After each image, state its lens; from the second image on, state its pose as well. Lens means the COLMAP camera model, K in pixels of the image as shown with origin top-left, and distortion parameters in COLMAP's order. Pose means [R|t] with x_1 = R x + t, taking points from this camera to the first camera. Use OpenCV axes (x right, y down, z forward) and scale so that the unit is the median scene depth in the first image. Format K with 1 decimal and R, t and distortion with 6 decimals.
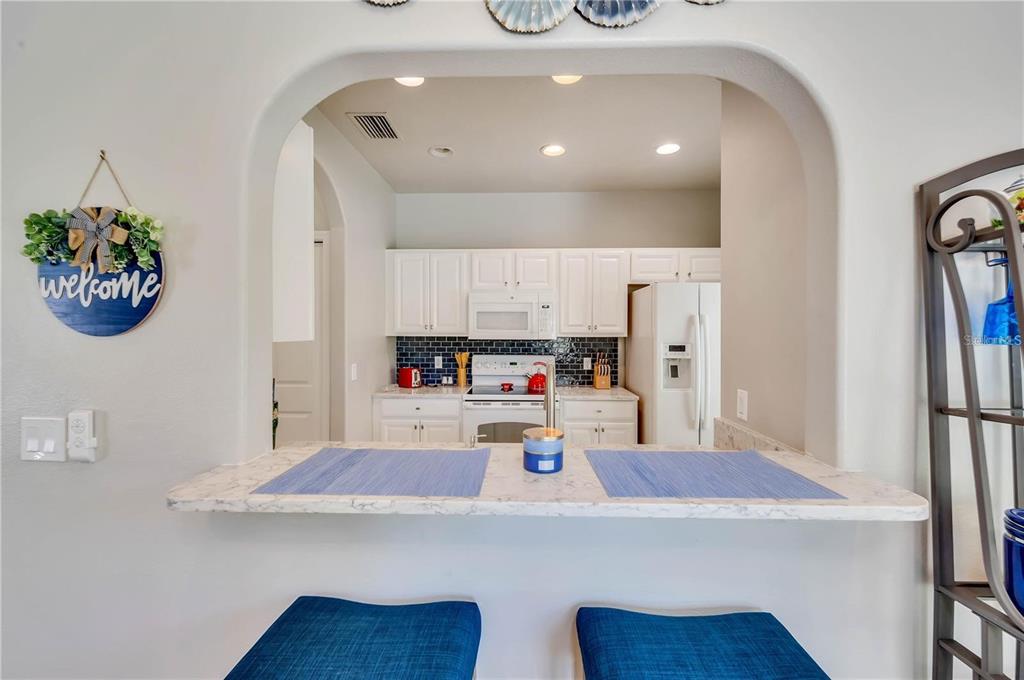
lens RADIAL K [[417.8, 0, 508.8], [0, 417.8, 338.5], [0, 0, 1]] dist [-0.000438, -0.000003]
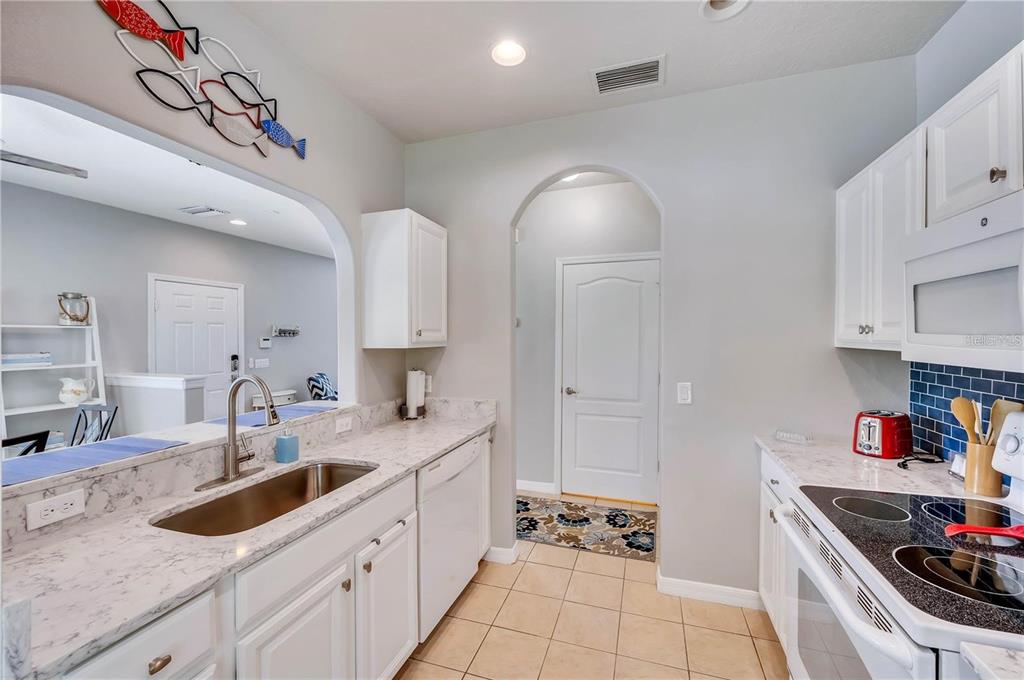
lens RADIAL K [[417.8, 0, 511.2], [0, 417.8, 338.1], [0, 0, 1]] dist [-0.000438, -0.000003]
pose [[-0.290602, 0.004592, -0.956833, 0.369545], [-0.009588, 0.999924, 0.007710, -0.018728], [0.956796, 0.011414, -0.290536, 0.772727]]
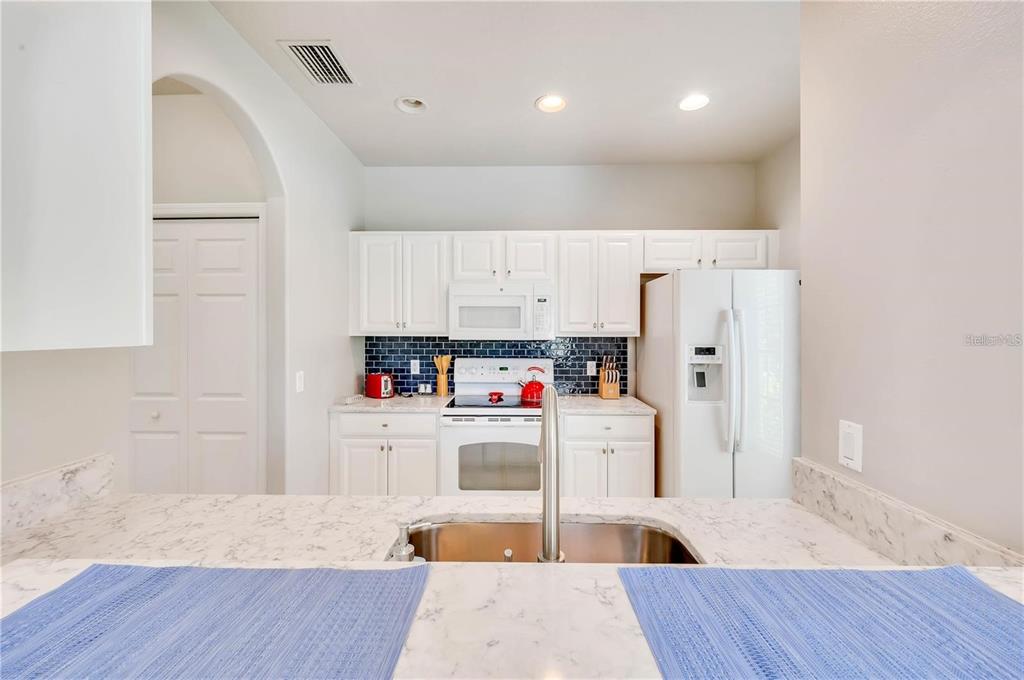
lens RADIAL K [[417.8, 0, 512.5], [0, 417.8, 333.7], [0, 0, 1]] dist [-0.000438, -0.000003]
pose [[0.999863, -0.000767, 0.016548, 0.015683], [0.000919, 0.999957, -0.009180, -0.002599], [-0.016540, 0.009194, 0.999821, 0.171351]]
